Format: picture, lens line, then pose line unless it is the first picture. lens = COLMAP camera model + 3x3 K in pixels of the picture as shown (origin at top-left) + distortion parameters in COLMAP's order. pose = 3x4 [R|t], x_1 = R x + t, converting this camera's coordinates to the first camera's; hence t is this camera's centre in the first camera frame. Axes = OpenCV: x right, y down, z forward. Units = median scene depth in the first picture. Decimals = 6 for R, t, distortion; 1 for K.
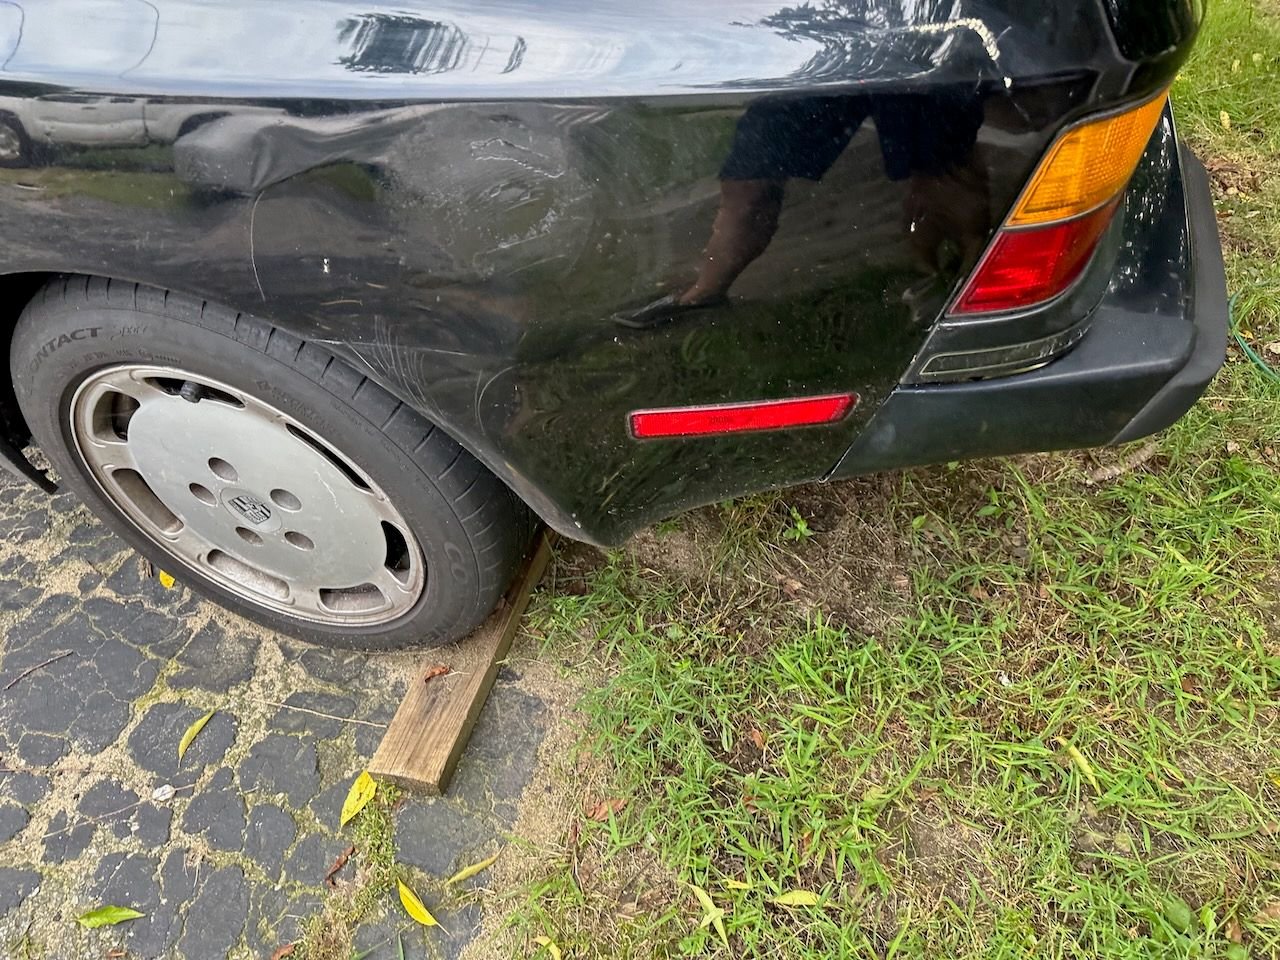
lens RADIAL K [[912.6, 0, 668.3], [0, 912.6, 457.8], [0, 0, 1]] dist [0.064218, -0.089244]
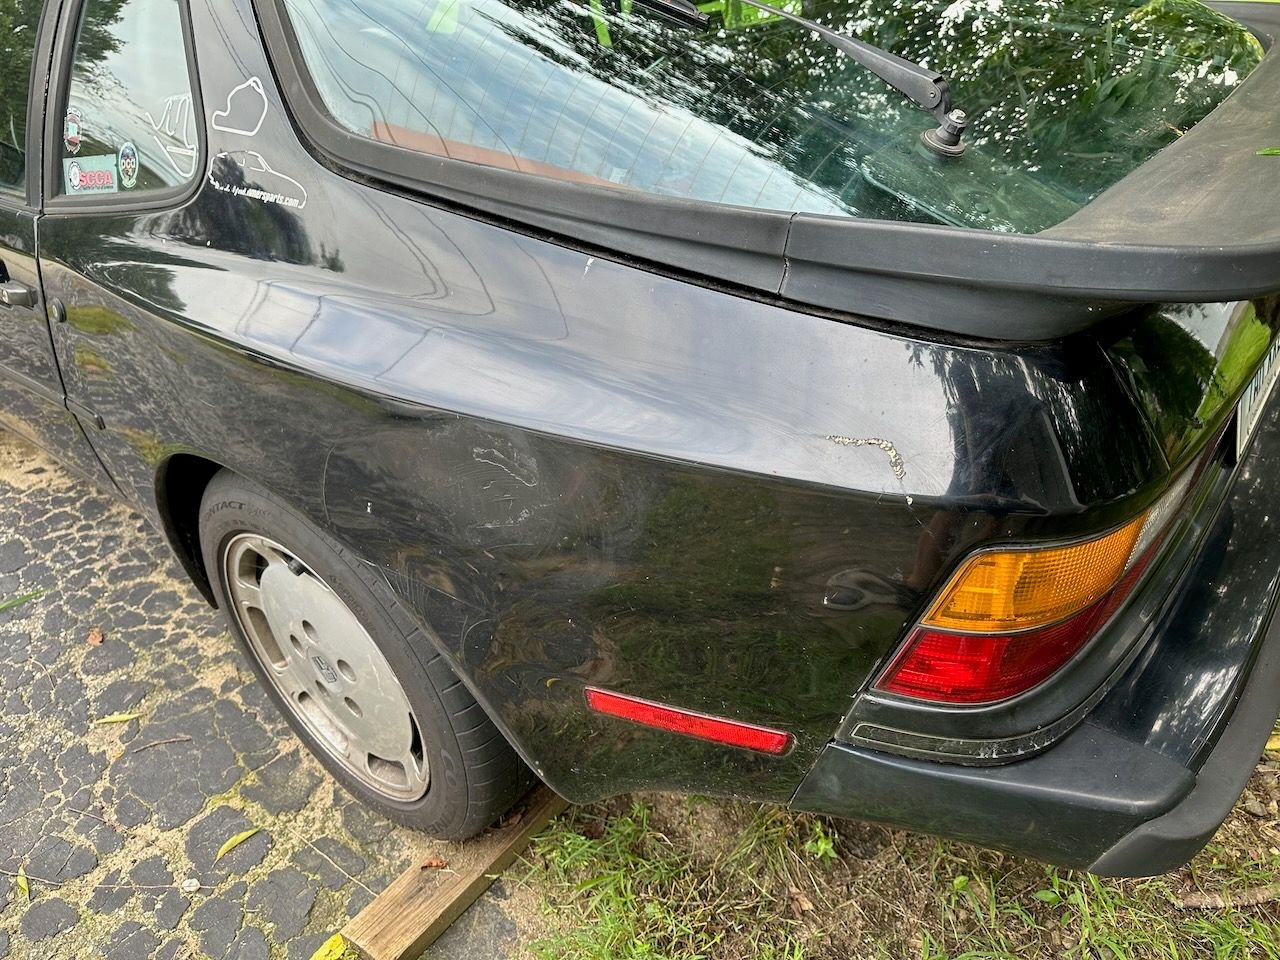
lens RADIAL K [[914.6, 0, 640.0], [0, 914.6, 480.0], [0, 0, 1]] dist [-0.004188, -0.009079]
pose [[0.922435, 0.220845, -0.316768, 0.217992], [-0.282327, 0.945360, -0.163053, -0.088414], [0.263450, 0.239838, 0.934383, -0.045548]]
